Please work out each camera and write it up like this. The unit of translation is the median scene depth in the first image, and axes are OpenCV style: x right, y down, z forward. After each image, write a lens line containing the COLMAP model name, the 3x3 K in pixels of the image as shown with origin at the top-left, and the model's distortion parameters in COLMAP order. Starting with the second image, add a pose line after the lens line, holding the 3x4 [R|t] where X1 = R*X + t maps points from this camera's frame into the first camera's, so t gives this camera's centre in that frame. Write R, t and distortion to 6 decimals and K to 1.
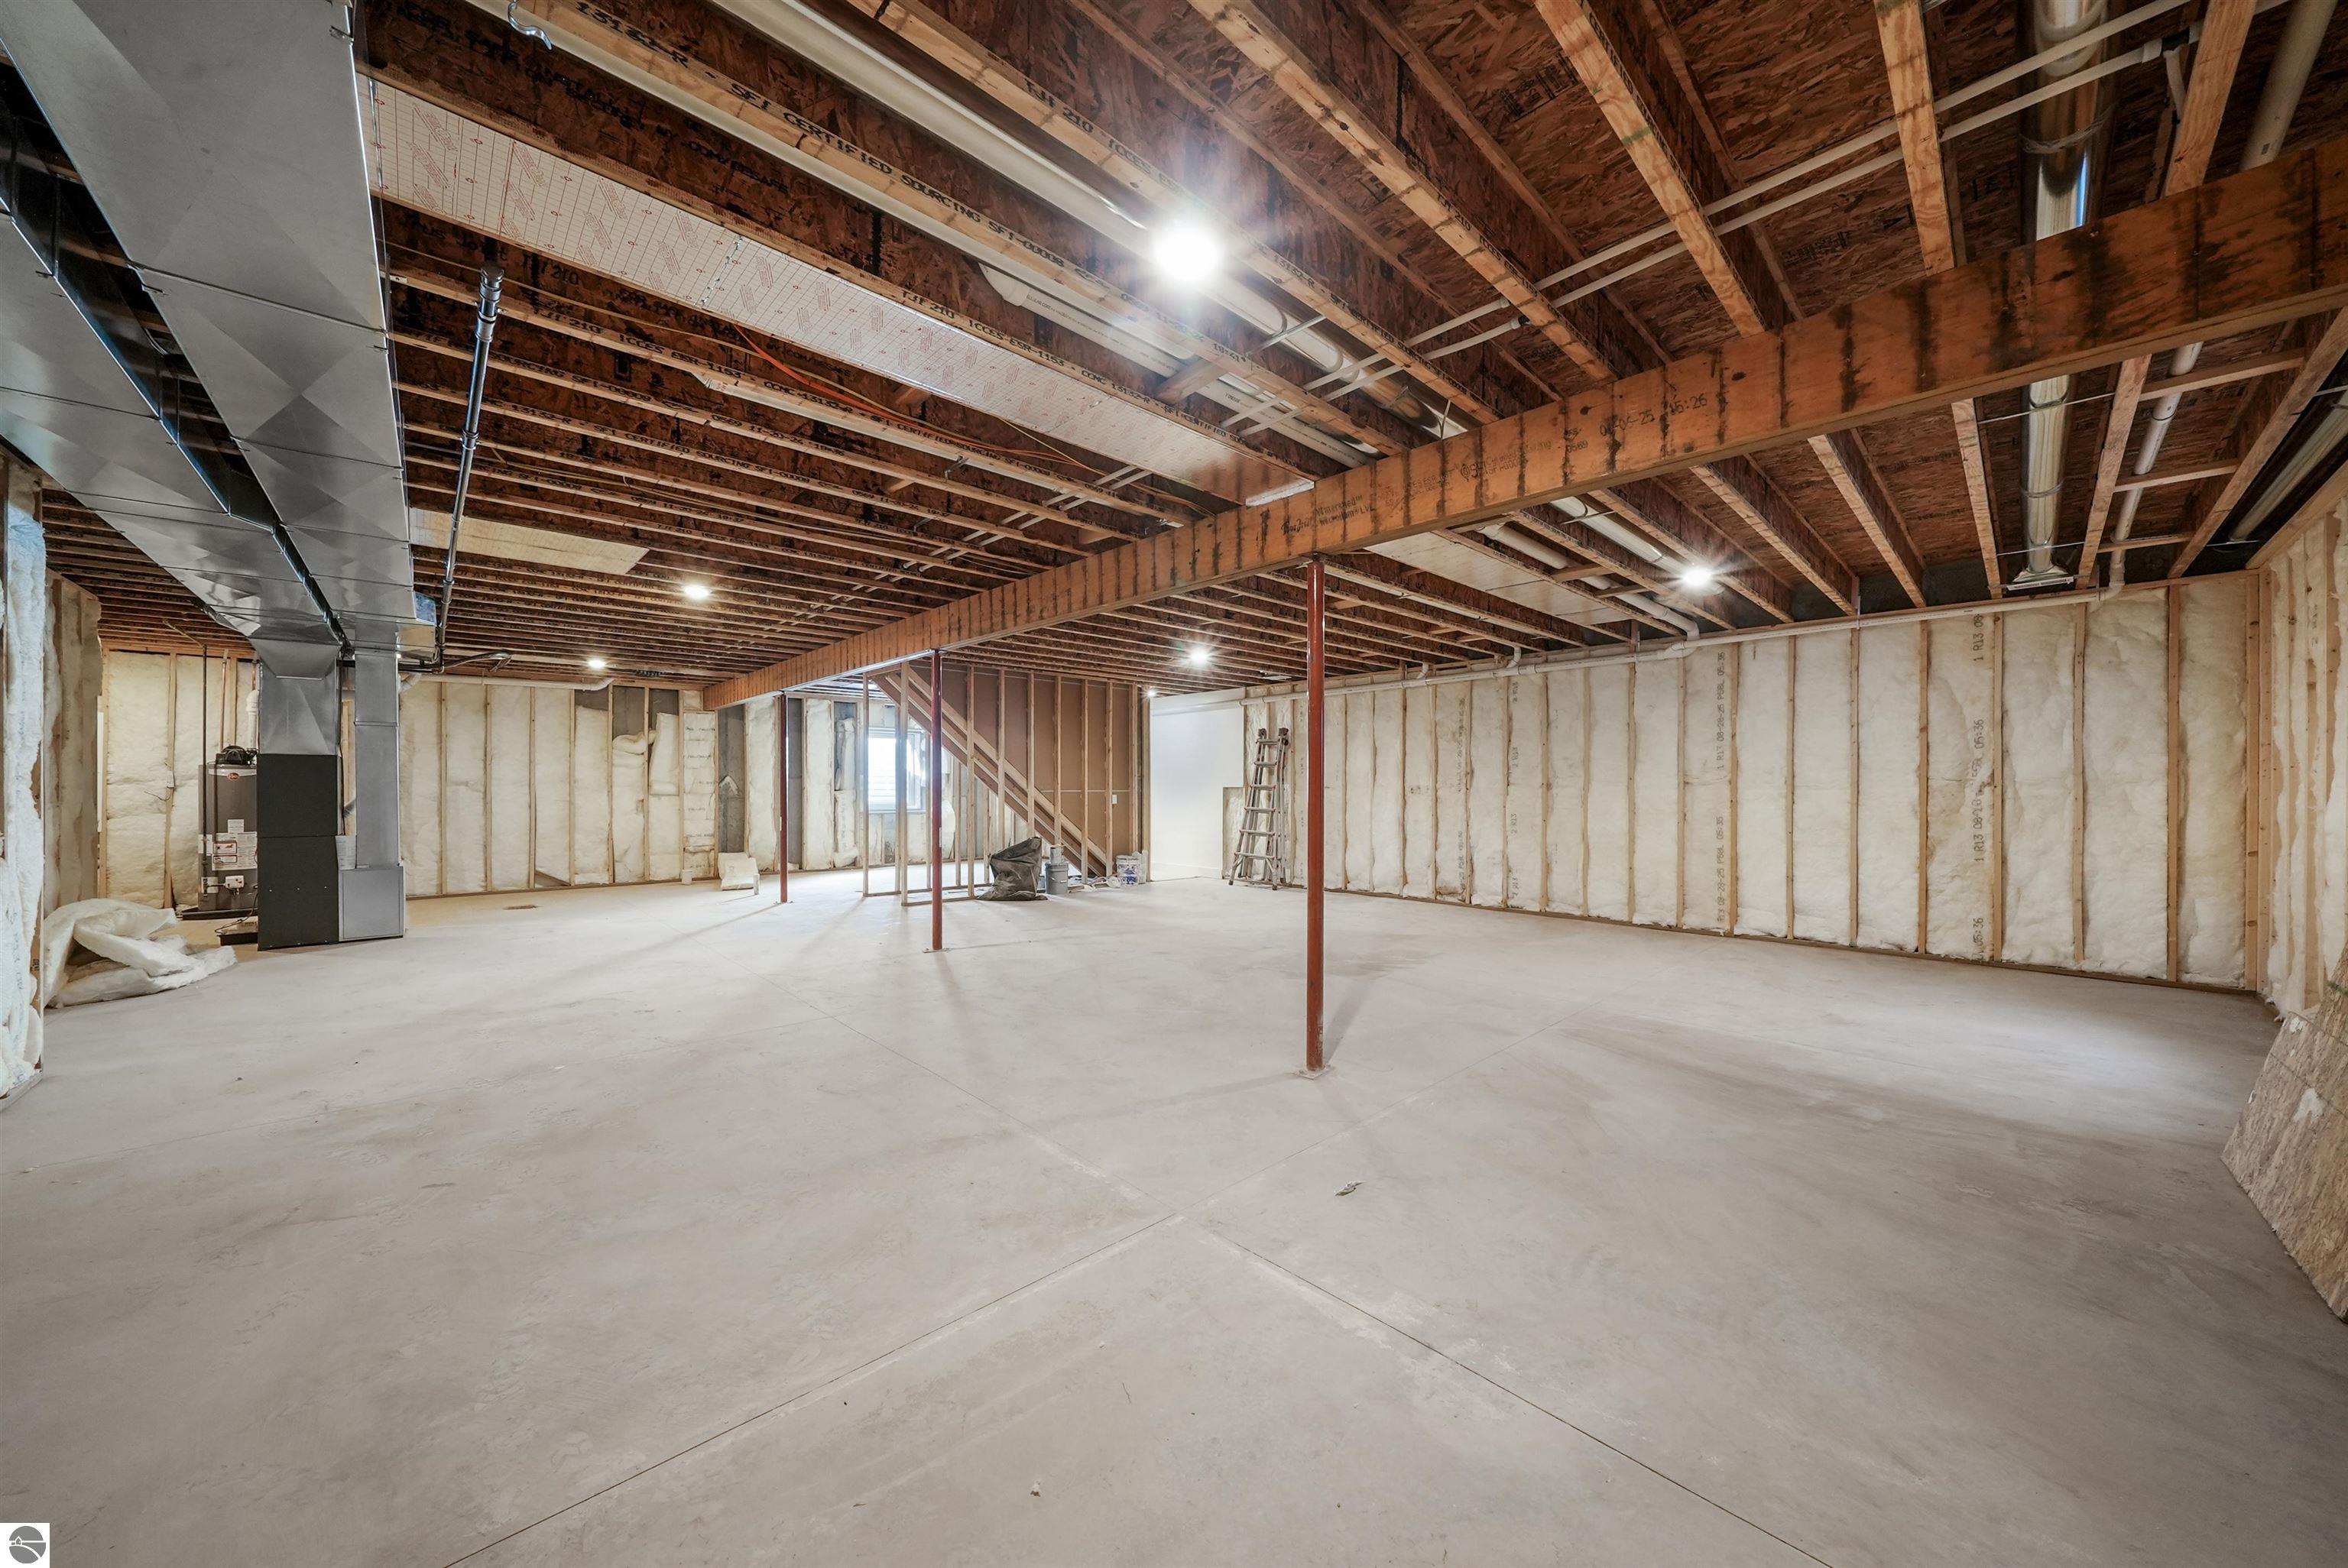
lens RADIAL K [[765.3, 0, 1174.0], [0, 765.3, 784.0], [0, 0, 1]] dist [-0.000192, 0.000016]
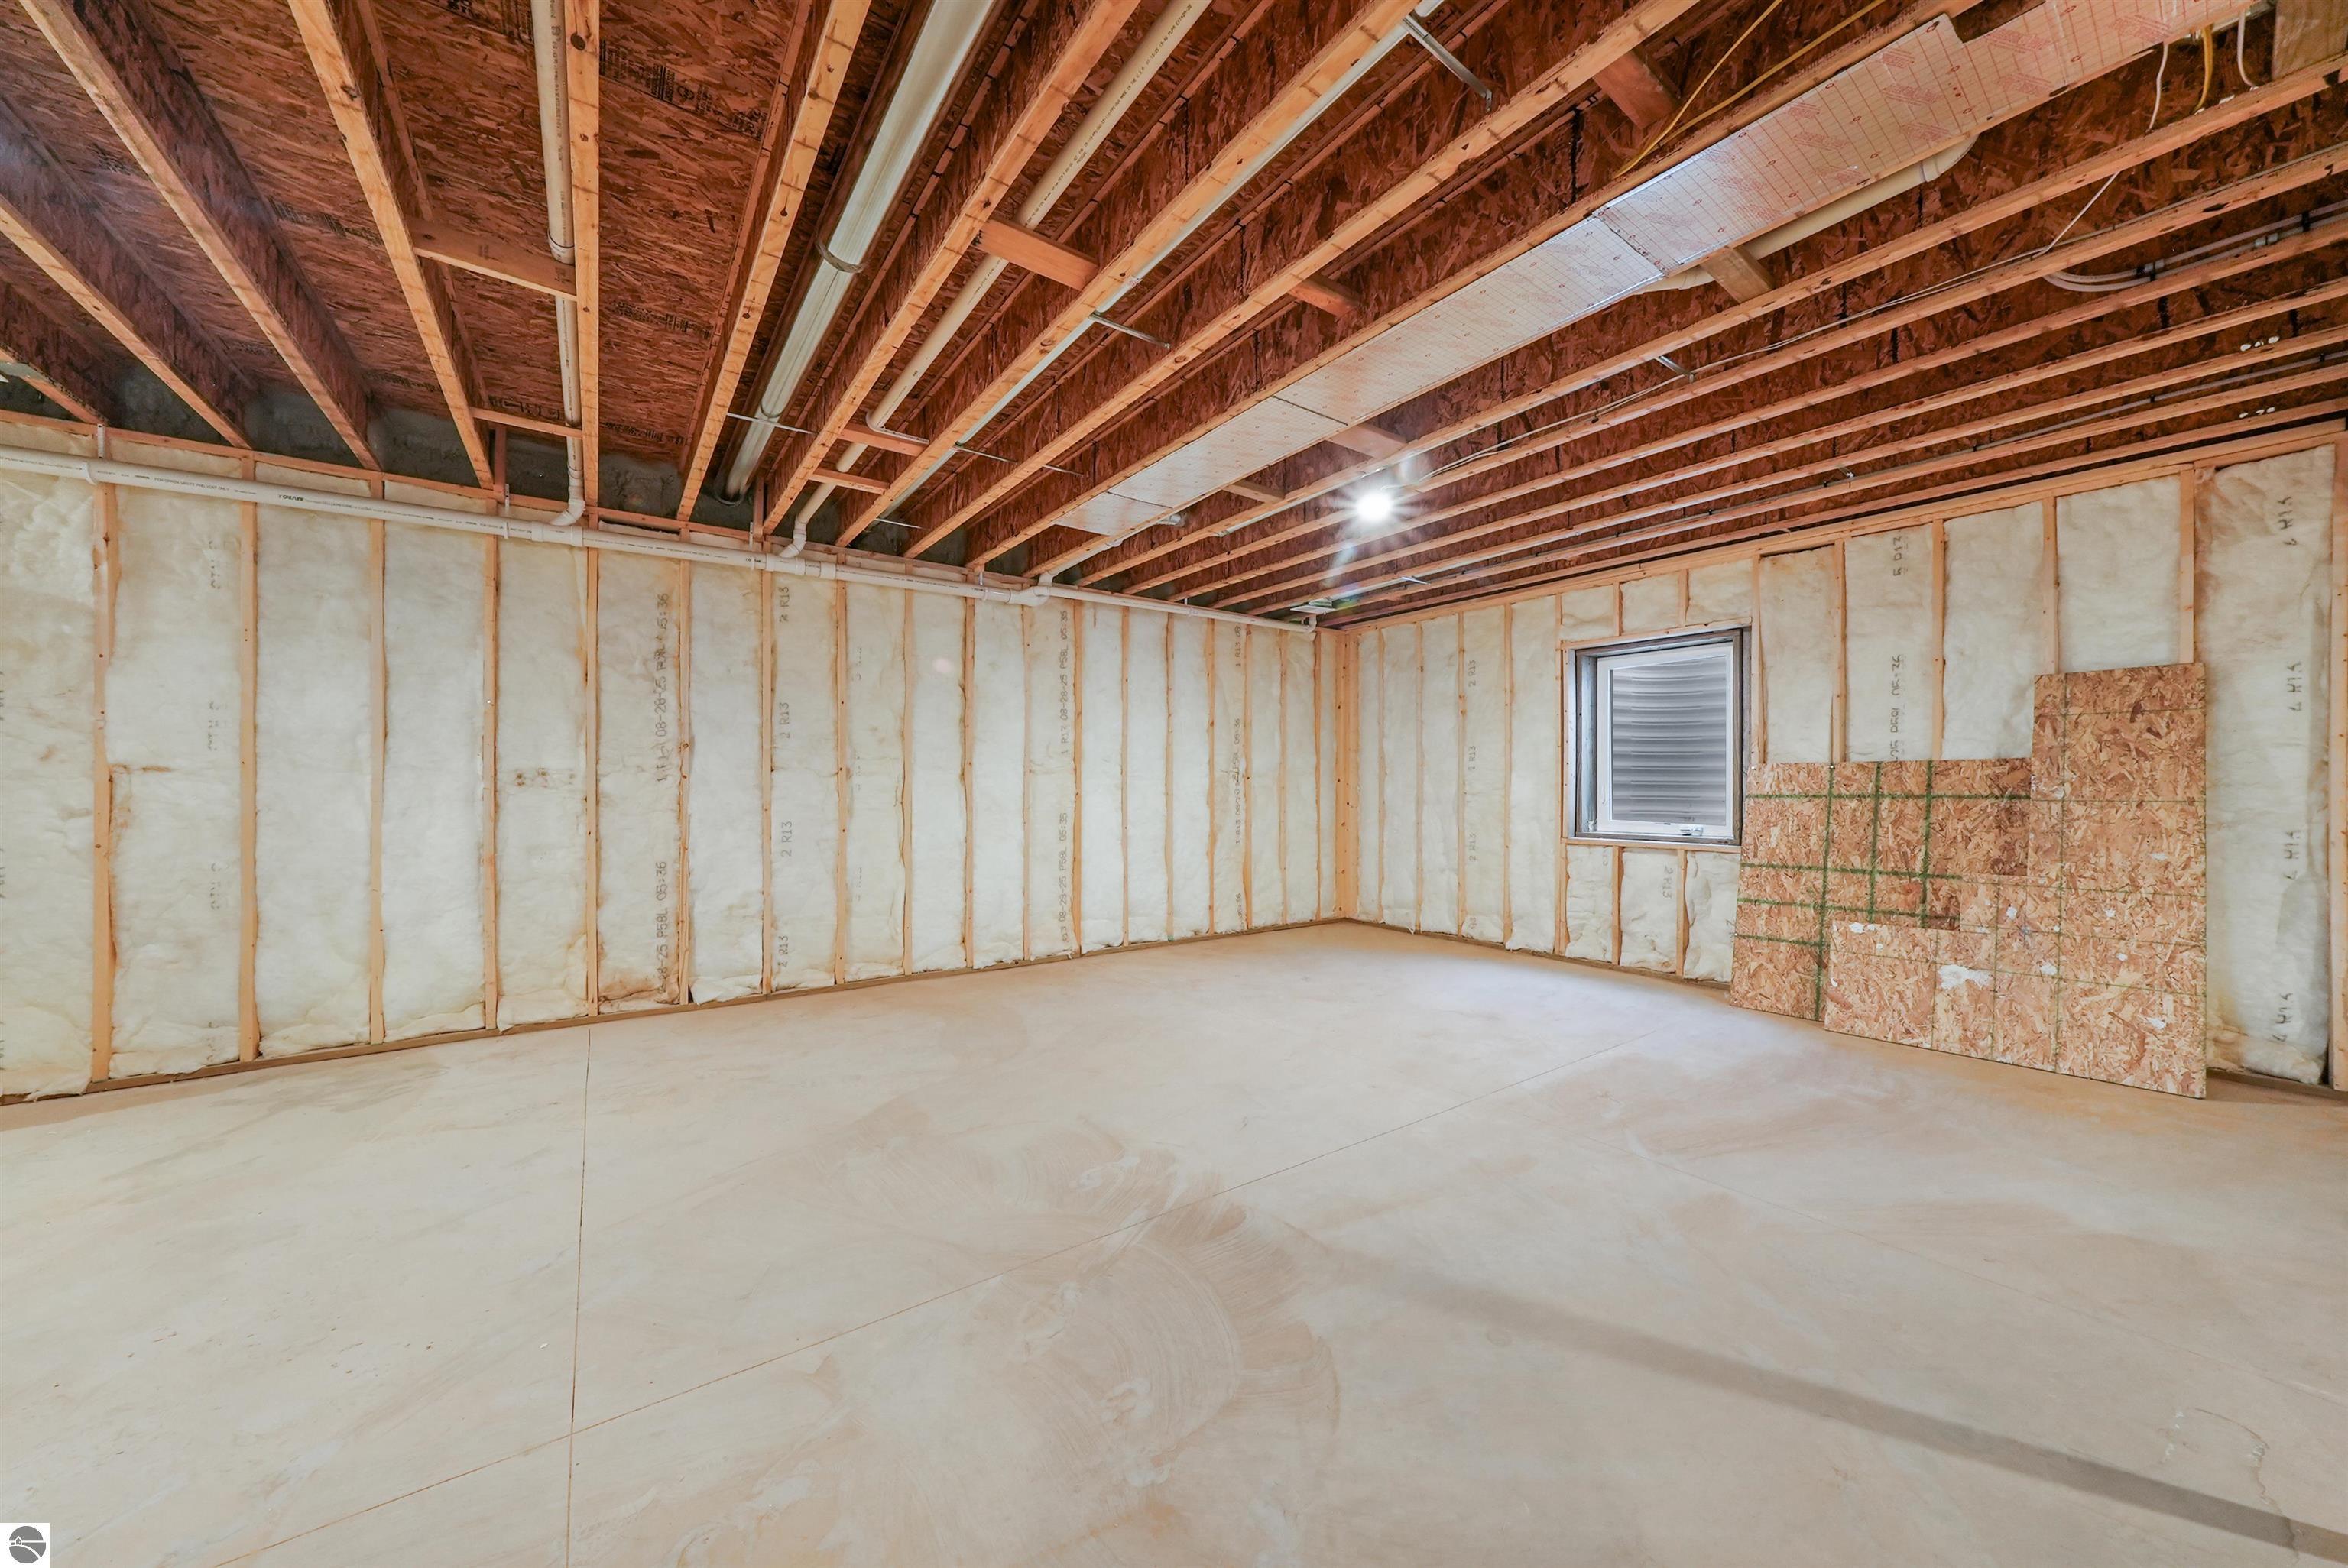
lens RADIAL K [[819.5, 0, 1174.0], [0, 819.5, 784.0], [0, 0, 1]] dist [-0.007411, -0.000015]
pose [[0.126957, -0.003050, 0.991904, -0.129865], [-0.011257, 0.999926, 0.004515, 0.006434], [-0.991844, -0.011740, 0.126913, 0.748012]]
